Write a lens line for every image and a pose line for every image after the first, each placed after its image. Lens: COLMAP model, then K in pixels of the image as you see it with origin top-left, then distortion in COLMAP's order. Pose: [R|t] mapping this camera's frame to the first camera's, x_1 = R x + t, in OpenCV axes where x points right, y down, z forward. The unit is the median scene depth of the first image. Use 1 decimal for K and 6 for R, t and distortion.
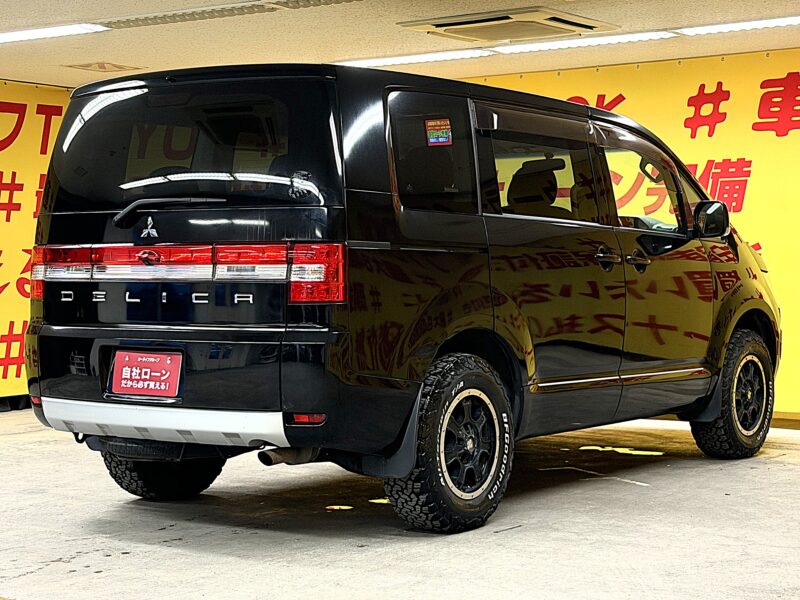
lens RADIAL K [[1513.9, 0, 381.0], [0, 1513.9, 327.8], [0, 0, 1]] dist [0.115025, 0.000000]
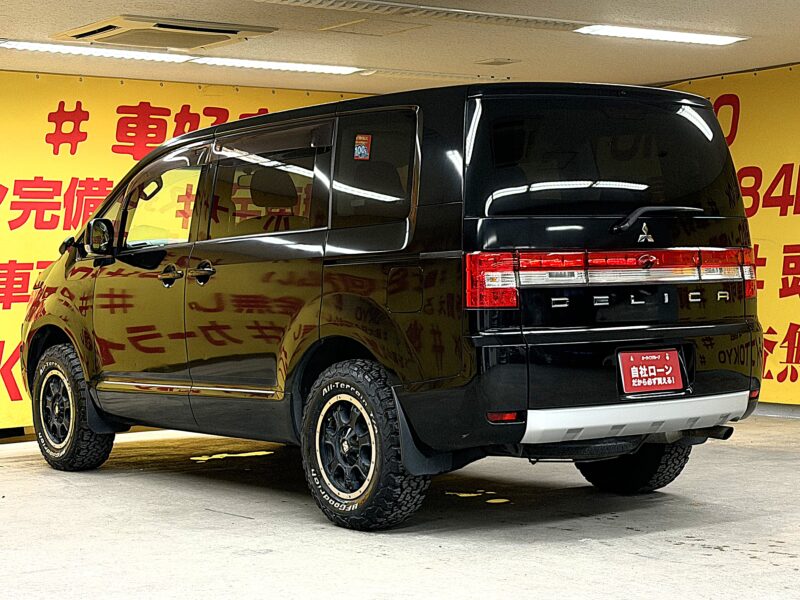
lens RADIAL K [[1585.5, 0, 401.1], [0, 1585.5, 331.2], [0, 0, 1]] dist [0.097337, 0.000000]
pose [[0.298744, -0.038059, 0.953574, -1.253092], [0.058868, 0.998037, 0.021391, -0.031236], [-0.952516, 0.049744, 0.300398, 0.825575]]
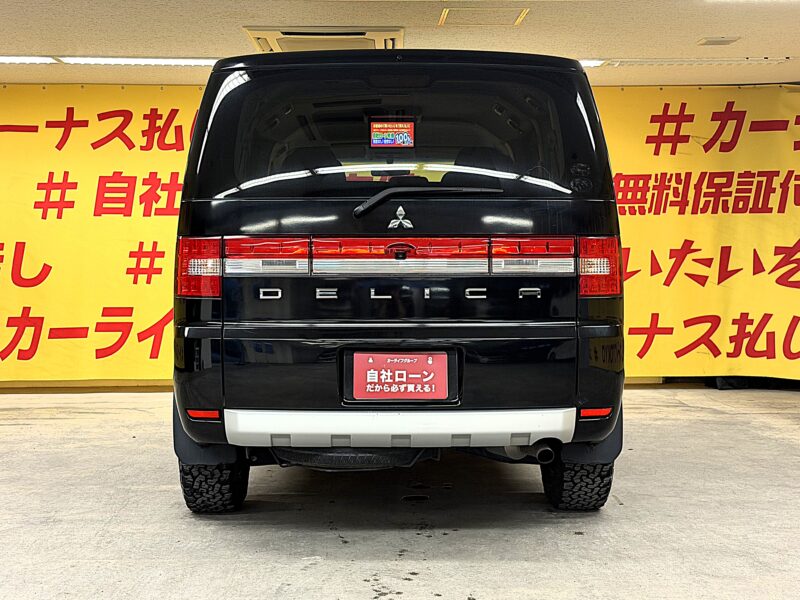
lens RADIAL K [[1183.3, 0, 403.6], [0, 1183.3, 301.6], [0, 0, 1]] dist [0.159085, 0.000000]
pose [[0.796277, -0.019457, 0.604620, -0.583692], [0.023595, 0.999721, 0.001097, -0.015694], [-0.604472, 0.013392, 0.796514, 0.420760]]
